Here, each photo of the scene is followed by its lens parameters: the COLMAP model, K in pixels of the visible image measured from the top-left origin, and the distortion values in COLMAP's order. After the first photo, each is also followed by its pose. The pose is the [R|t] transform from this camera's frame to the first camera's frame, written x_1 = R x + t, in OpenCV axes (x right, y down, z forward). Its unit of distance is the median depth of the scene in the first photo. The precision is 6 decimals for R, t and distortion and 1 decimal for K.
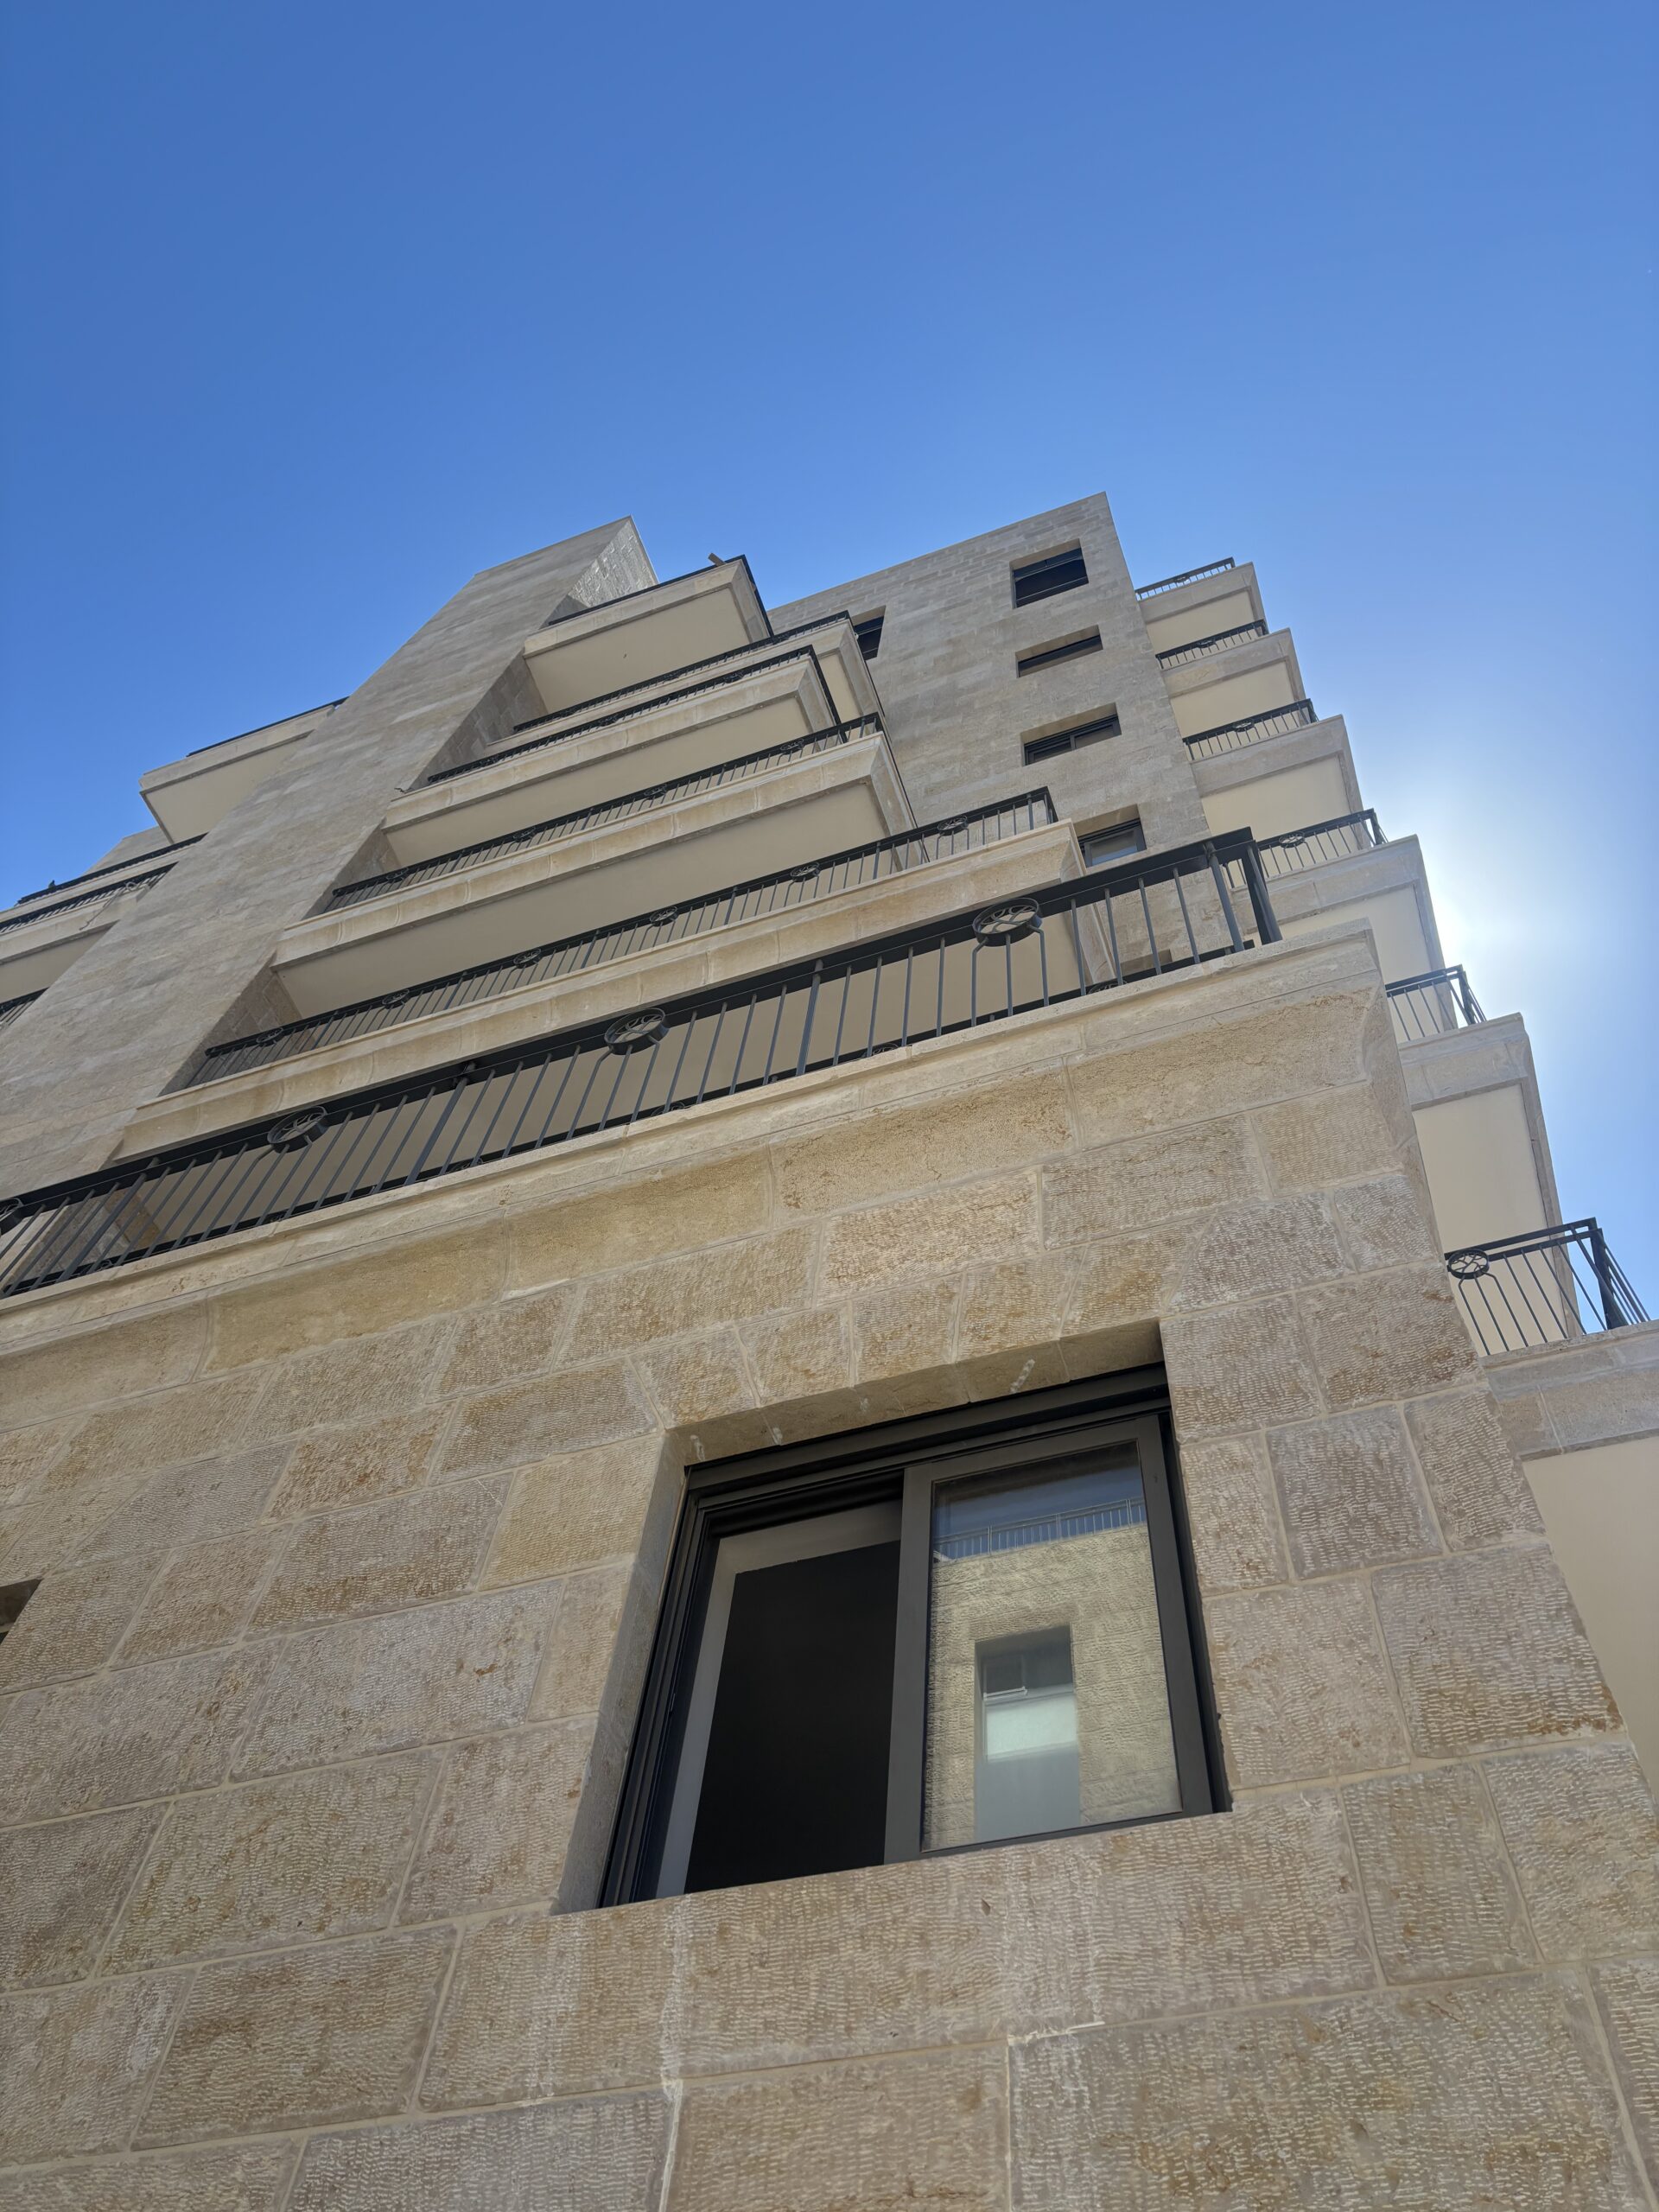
lens RADIAL K [[1684.6, 0, 829.5], [0, 1684.6, 1106.0], [0, 0, 1]] dist [0.026851, -0.025942]
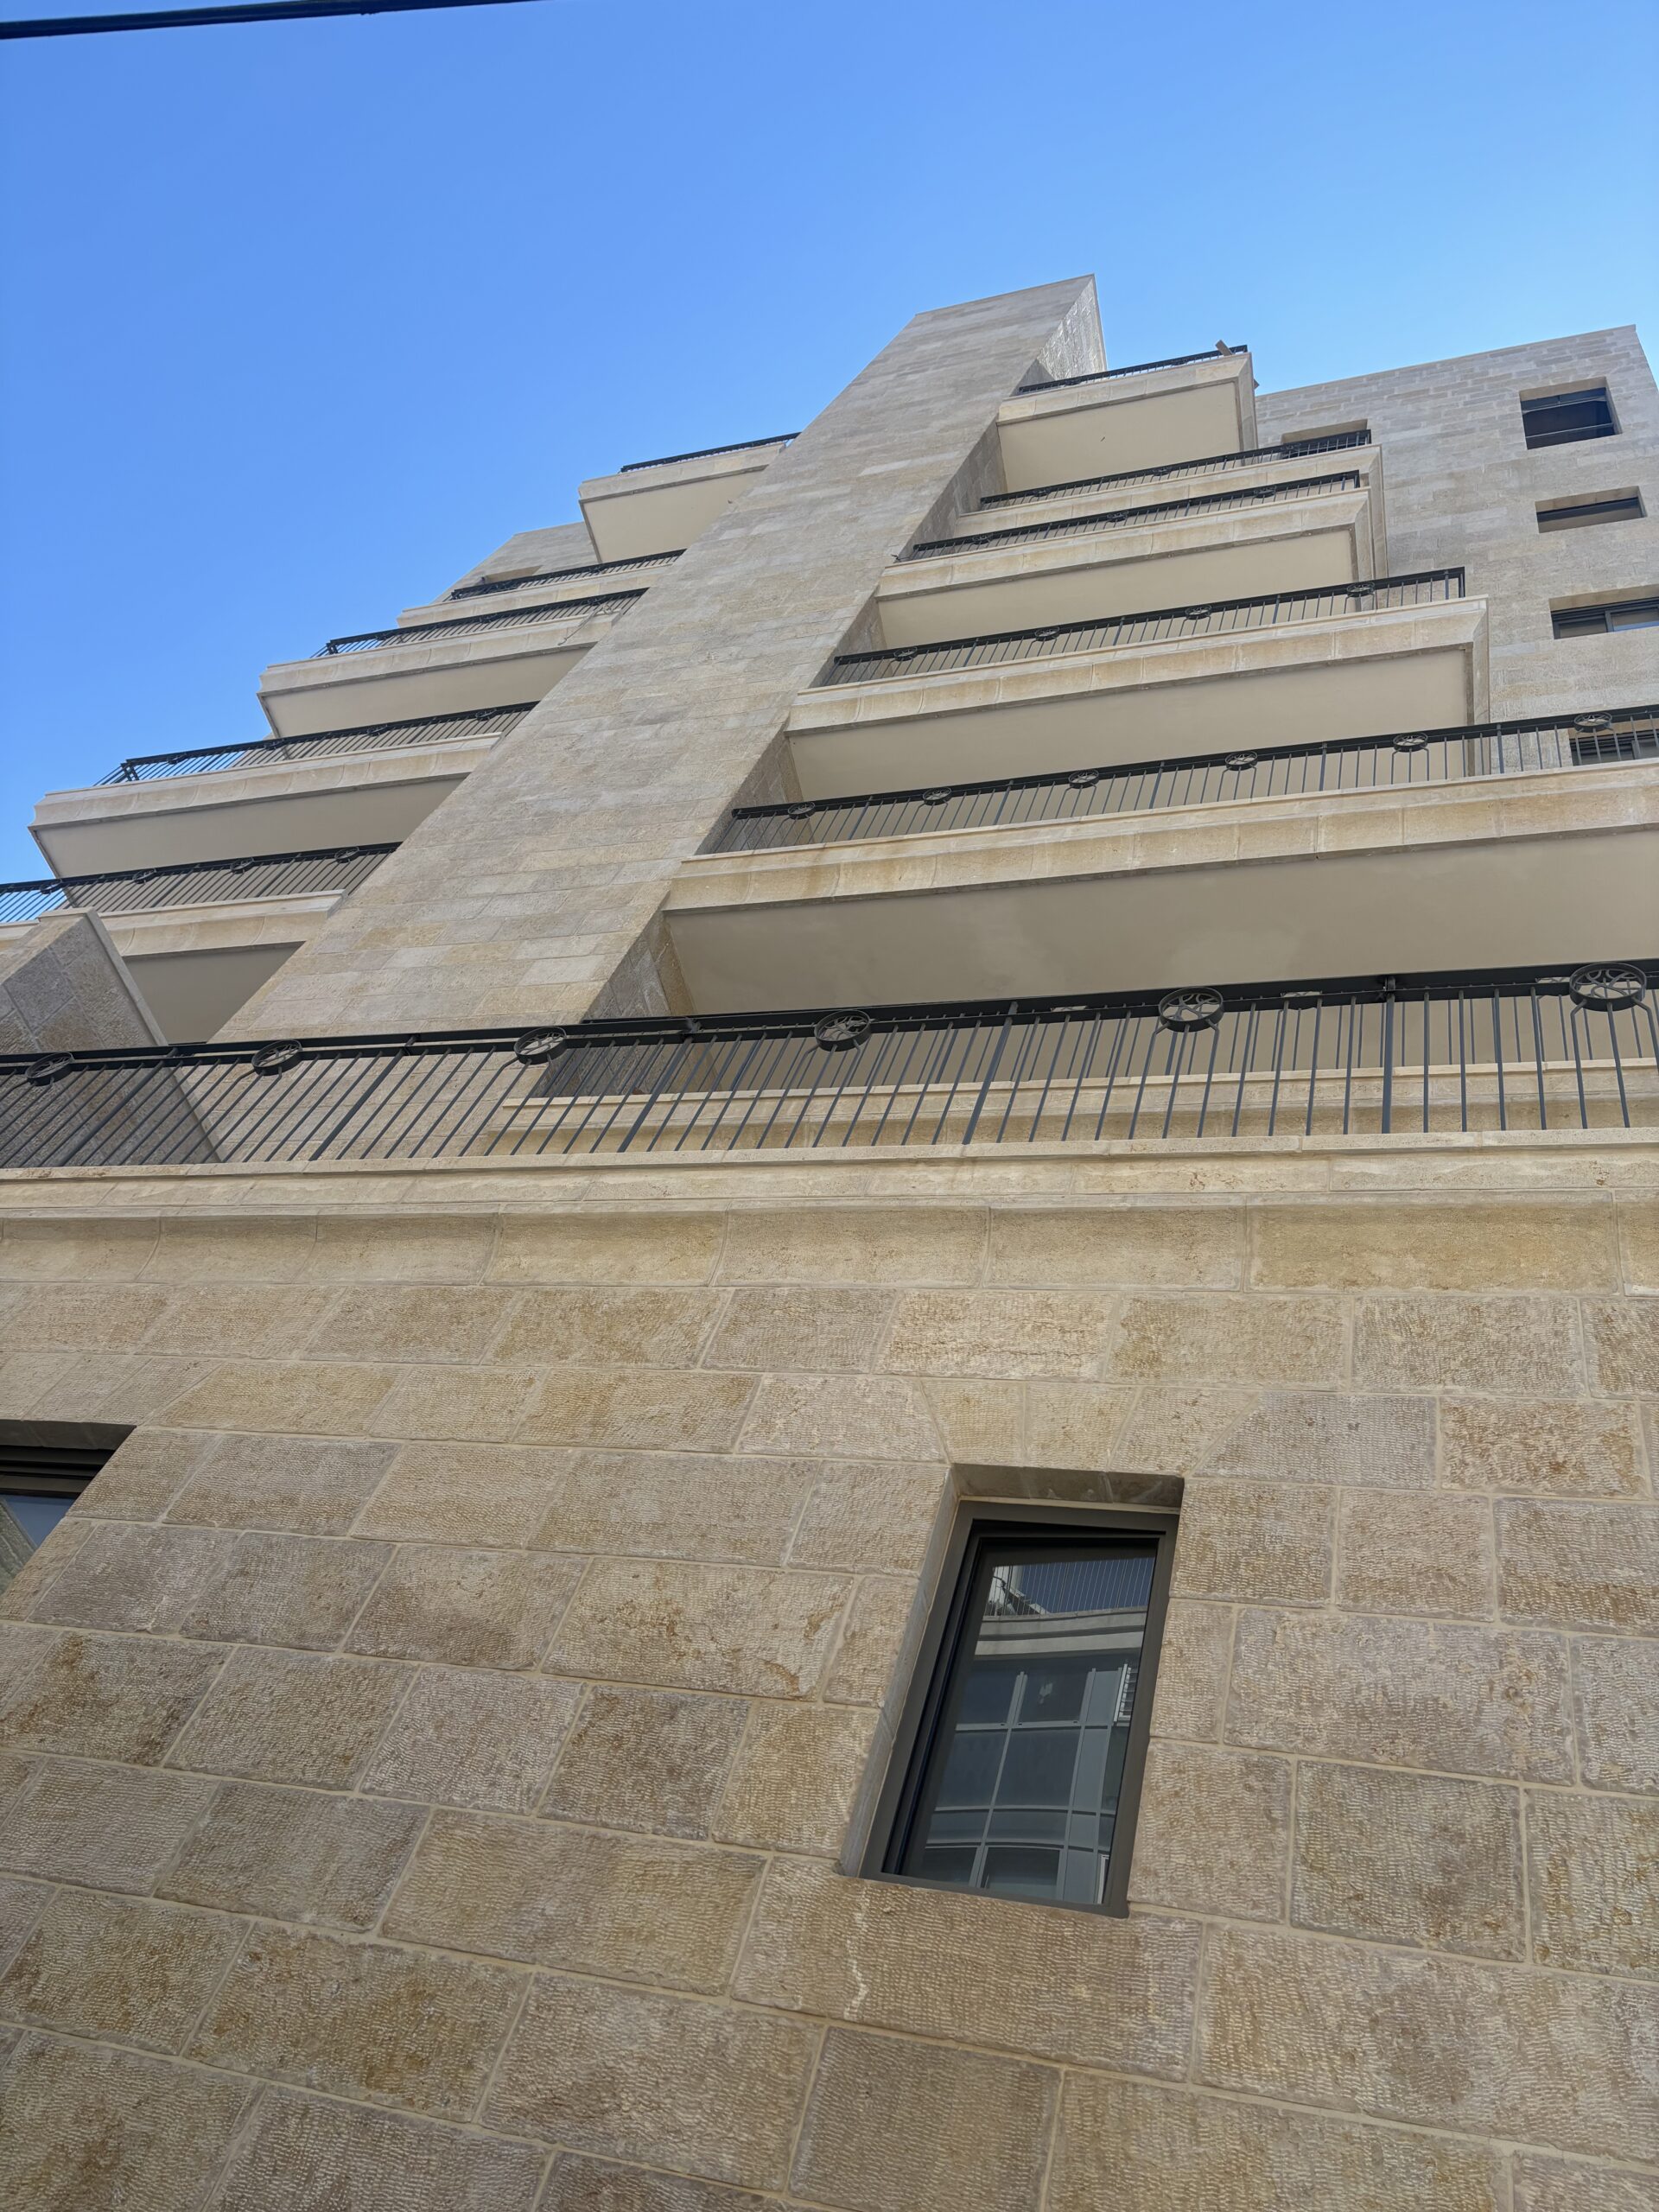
lens RADIAL K [[1684.6, 0, 829.5], [0, 1684.6, 1106.0], [0, 0, 1]] dist [0.026851, -0.025942]
pose [[0.974128, 0.198201, -0.108585, -0.134234], [-0.182221, 0.973042, 0.141368, -0.010600], [0.133677, -0.117924, 0.983984, -0.003179]]
